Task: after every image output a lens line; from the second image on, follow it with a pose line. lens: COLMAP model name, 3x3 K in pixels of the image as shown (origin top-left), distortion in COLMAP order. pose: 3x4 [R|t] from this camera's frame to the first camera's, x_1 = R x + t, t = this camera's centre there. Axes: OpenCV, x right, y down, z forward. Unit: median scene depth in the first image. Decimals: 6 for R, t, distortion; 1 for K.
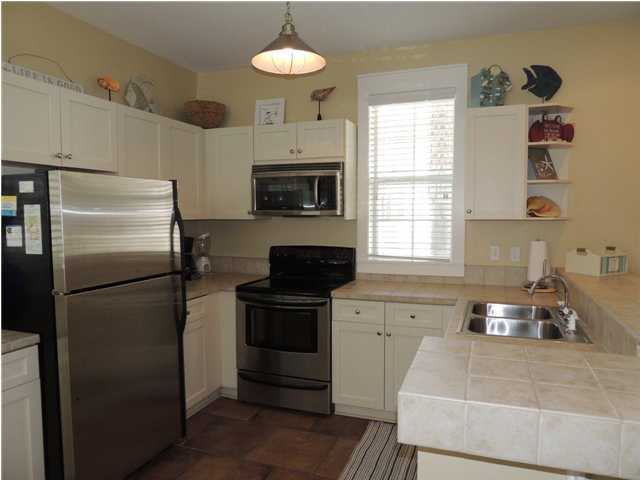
lens RADIAL K [[457.9, 0, 320.1], [0, 457.9, 244.0], [0, 0, 1]] dist [-0.021942, 0.002488]
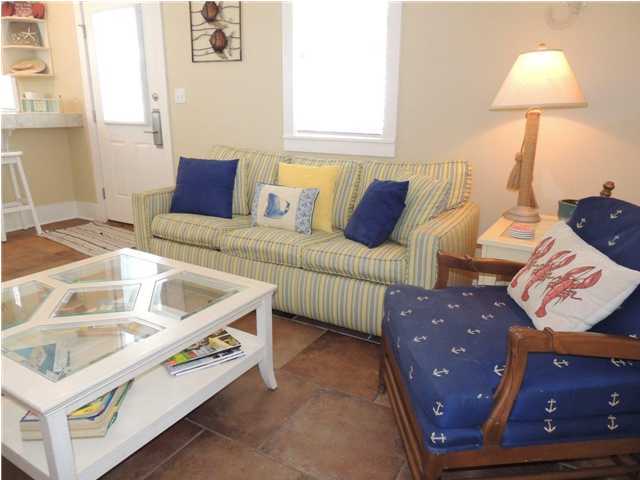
lens RADIAL K [[457.9, 0, 323.9], [0, 457.9, 237.9], [0, 0, 1]] dist [-0.021942, 0.002488]
pose [[0.987305, 0.057139, -0.148202, 1.607482], [-0.025778, 0.978327, 0.205457, 0.124758], [0.156730, -0.199028, 0.967380, -0.314965]]
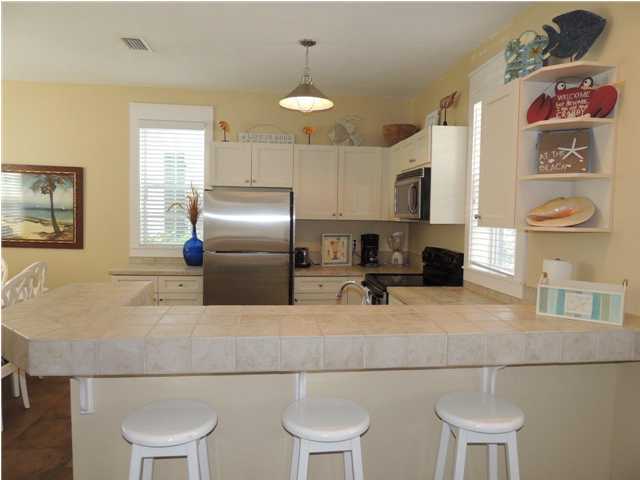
lens RADIAL K [[457.9, 0, 320.2], [0, 457.9, 241.4], [0, 0, 1]] dist [-0.021942, 0.002488]
pose [[0.446005, 0.066325, -0.892569, 0.940853], [-0.080396, 0.996188, 0.033852, -0.030536], [0.891412, 0.056661, 0.449637, 0.350117]]
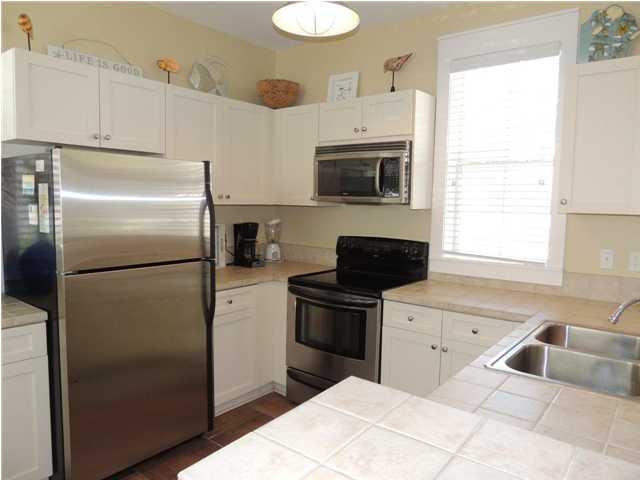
lens RADIAL K [[457.9, 0, 321.1], [0, 457.9, 241.7], [0, 0, 1]] dist [-0.021942, 0.002488]
pose [[0.949957, 0.048751, -0.308555, 0.175685], [-0.043059, 0.998754, 0.025234, -0.006434], [0.309400, -0.010686, 0.950872, 0.149569]]
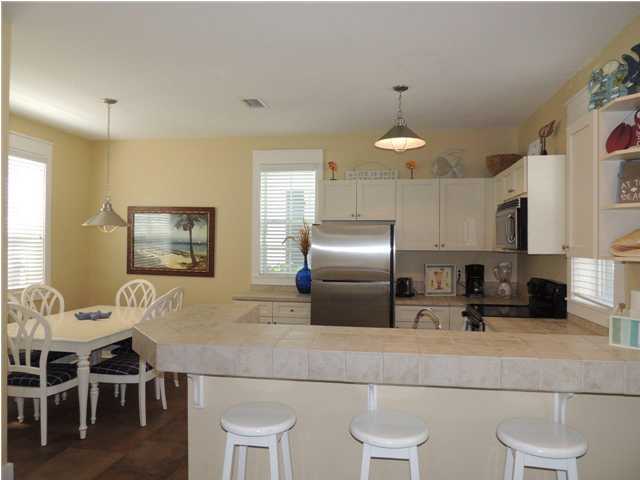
lens RADIAL K [[457.9, 0, 319.9], [0, 457.9, 241.9], [0, 0, 1]] dist [-0.021942, 0.002488]
pose [[0.187594, 0.003609, -0.982240, 1.048455], [-0.073508, 0.997241, -0.010375, -0.038133], [0.979492, 0.074149, 0.187342, 0.387930]]
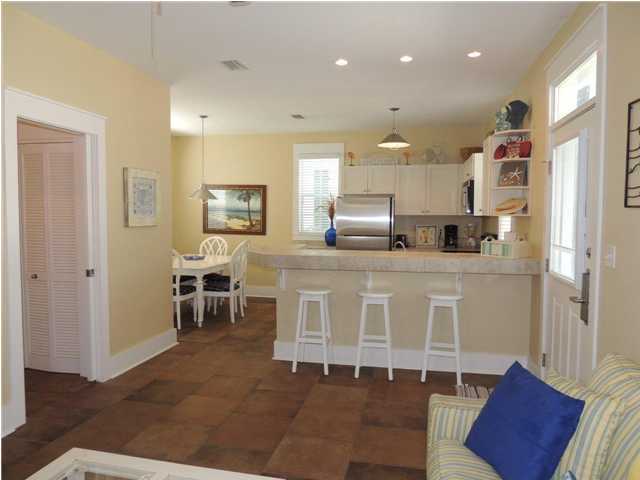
lens RADIAL K [[457.9, 0, 317.3], [0, 457.9, 243.6], [0, 0, 1]] dist [-0.021942, 0.002488]
pose [[0.138997, 0.068794, -0.987900, 1.711594], [-0.070874, 0.995717, 0.059366, -0.012906], [0.987753, 0.061765, 0.143278, 0.253521]]
